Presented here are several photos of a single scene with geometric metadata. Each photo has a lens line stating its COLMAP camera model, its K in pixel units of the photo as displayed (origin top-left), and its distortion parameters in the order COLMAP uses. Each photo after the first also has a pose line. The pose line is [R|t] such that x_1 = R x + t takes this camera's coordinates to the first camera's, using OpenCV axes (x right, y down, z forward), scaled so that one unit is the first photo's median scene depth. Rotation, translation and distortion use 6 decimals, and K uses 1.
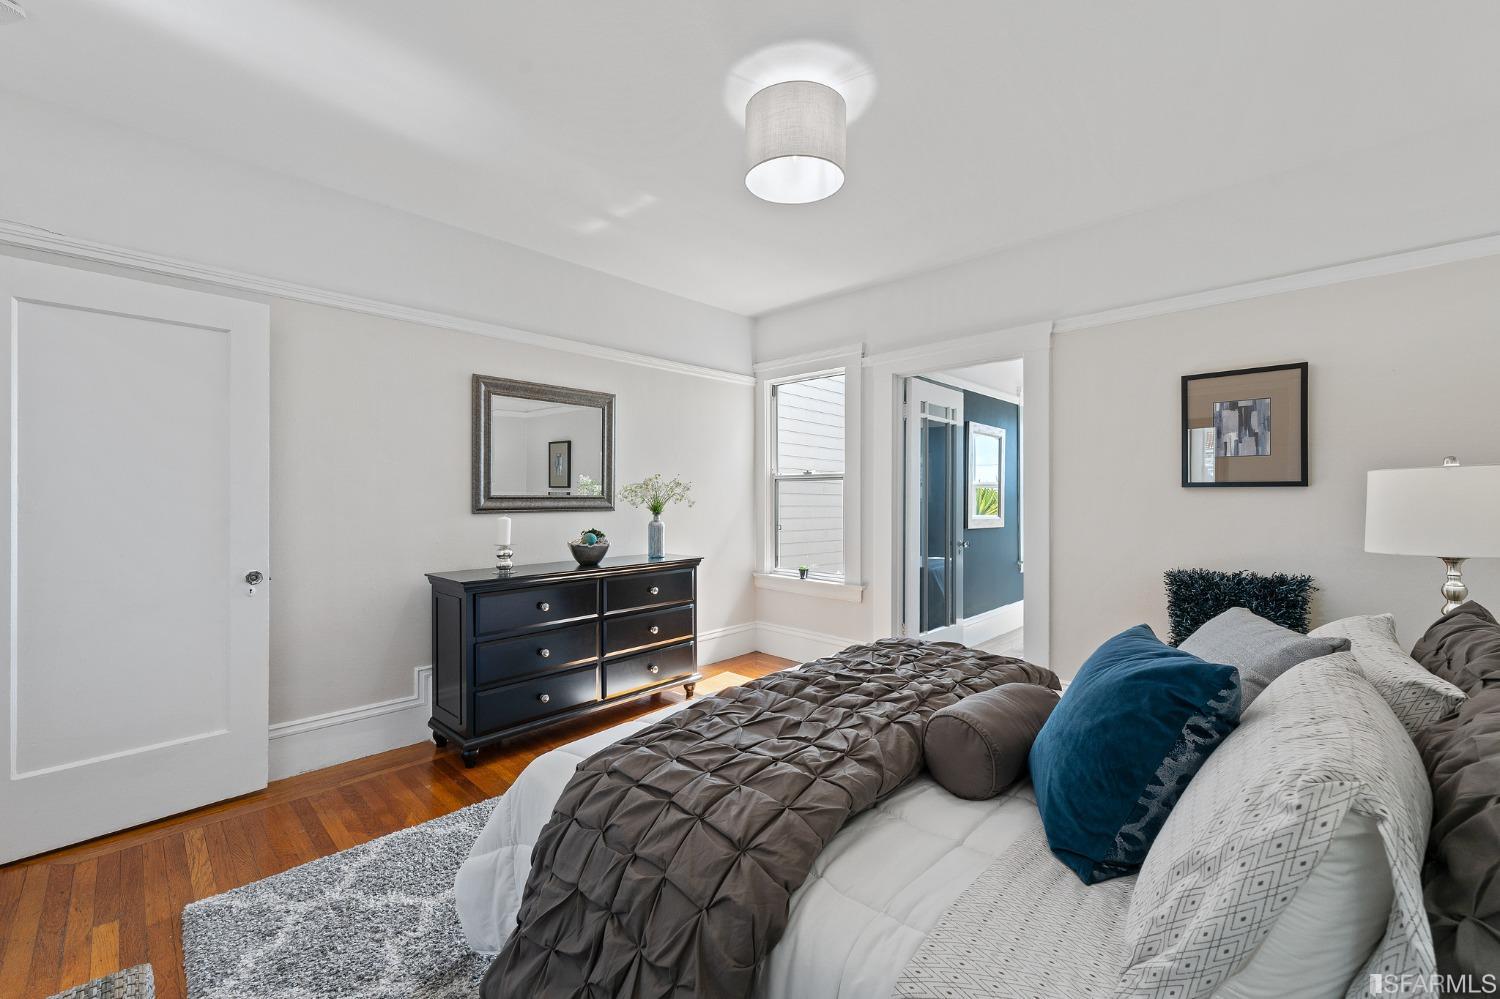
lens RADIAL K [[608.6, 0, 747.4], [0, 608.6, 491.7], [0, 0, 1]] dist [-0.000312, -0.000049]
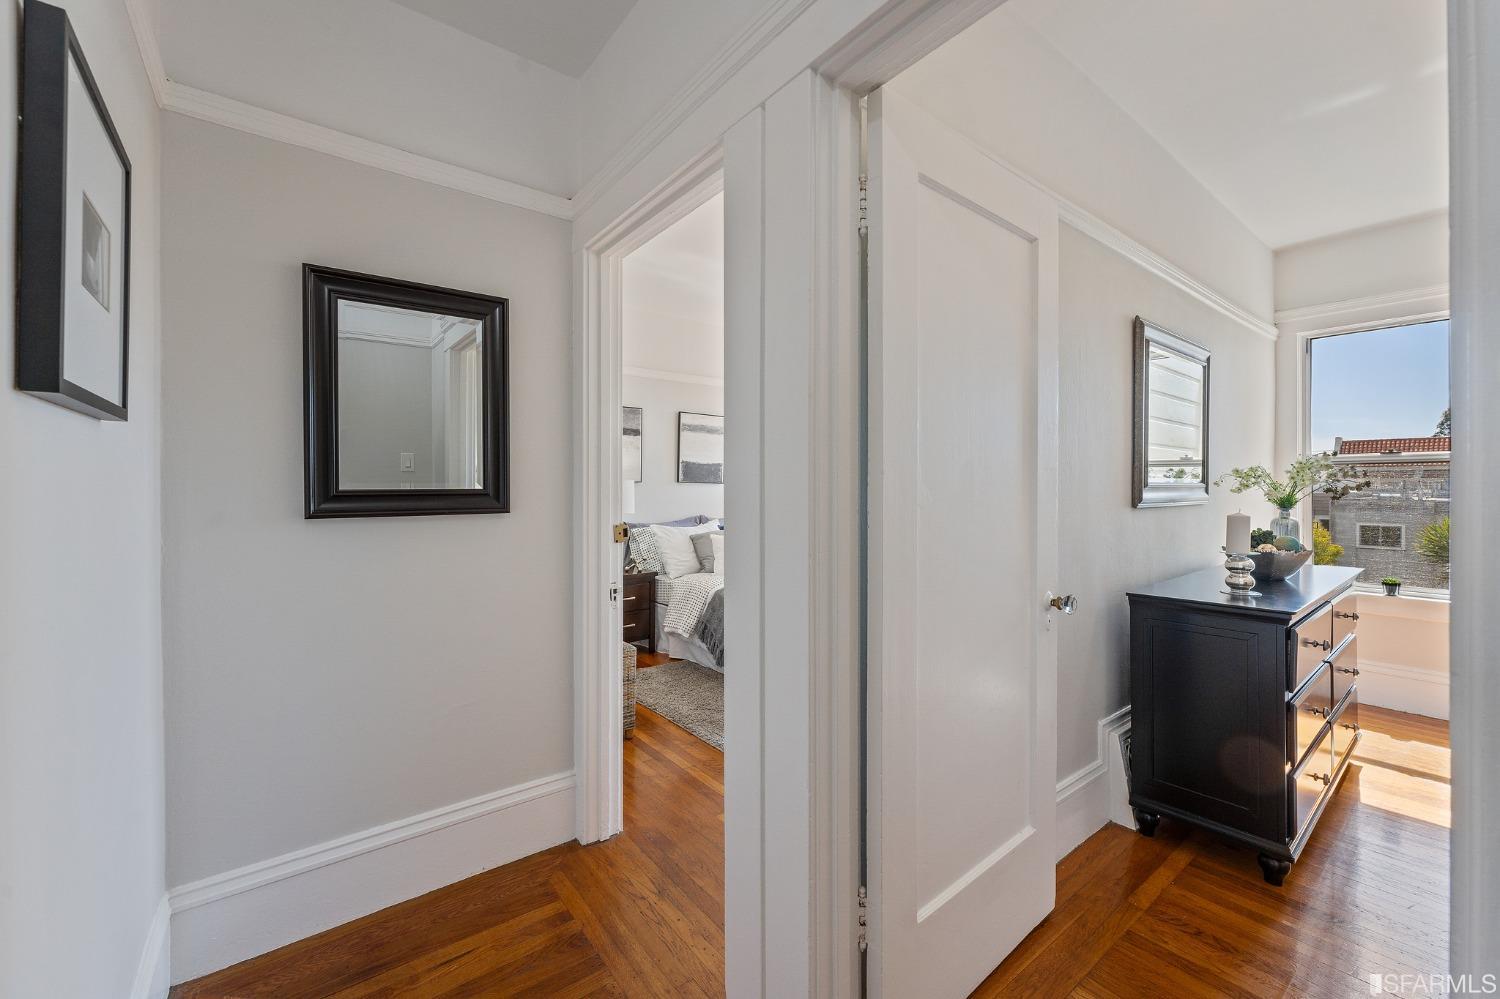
lens RADIAL K [[602.6, 0, 750.0], [0, 602.6, 499.5], [0, 0, 1]] dist [-0.002714, -0.000217]
pose [[0.992073, 0.000472, -0.125658, -0.866262], [0.003024, 0.999614, 0.027630, 0.005635], [0.125623, -0.027791, 0.991689, 0.249609]]
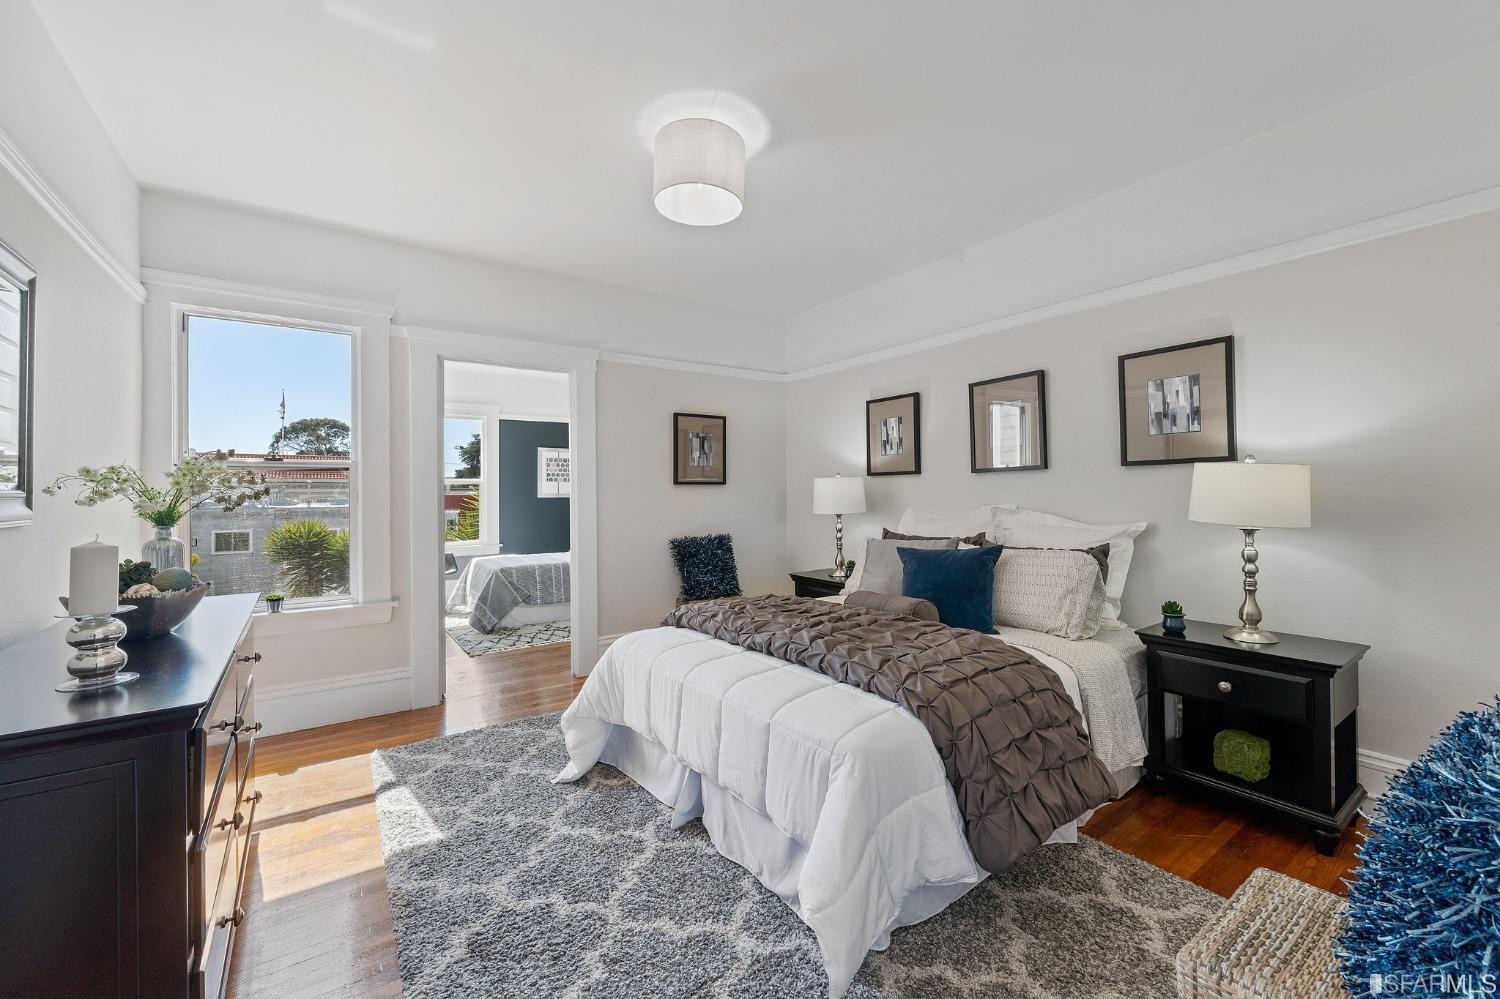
lens RADIAL K [[605.2, 0, 741.2], [0, 605.2, 479.1], [0, 0, 1]] dist [0.000252, 0.000057]
pose [[0.183967, 0.019595, 0.982737, -0.708569], [-0.000350, 0.999803, -0.019870, 0.008848], [-0.982932, 0.003312, 0.183938, 0.516125]]
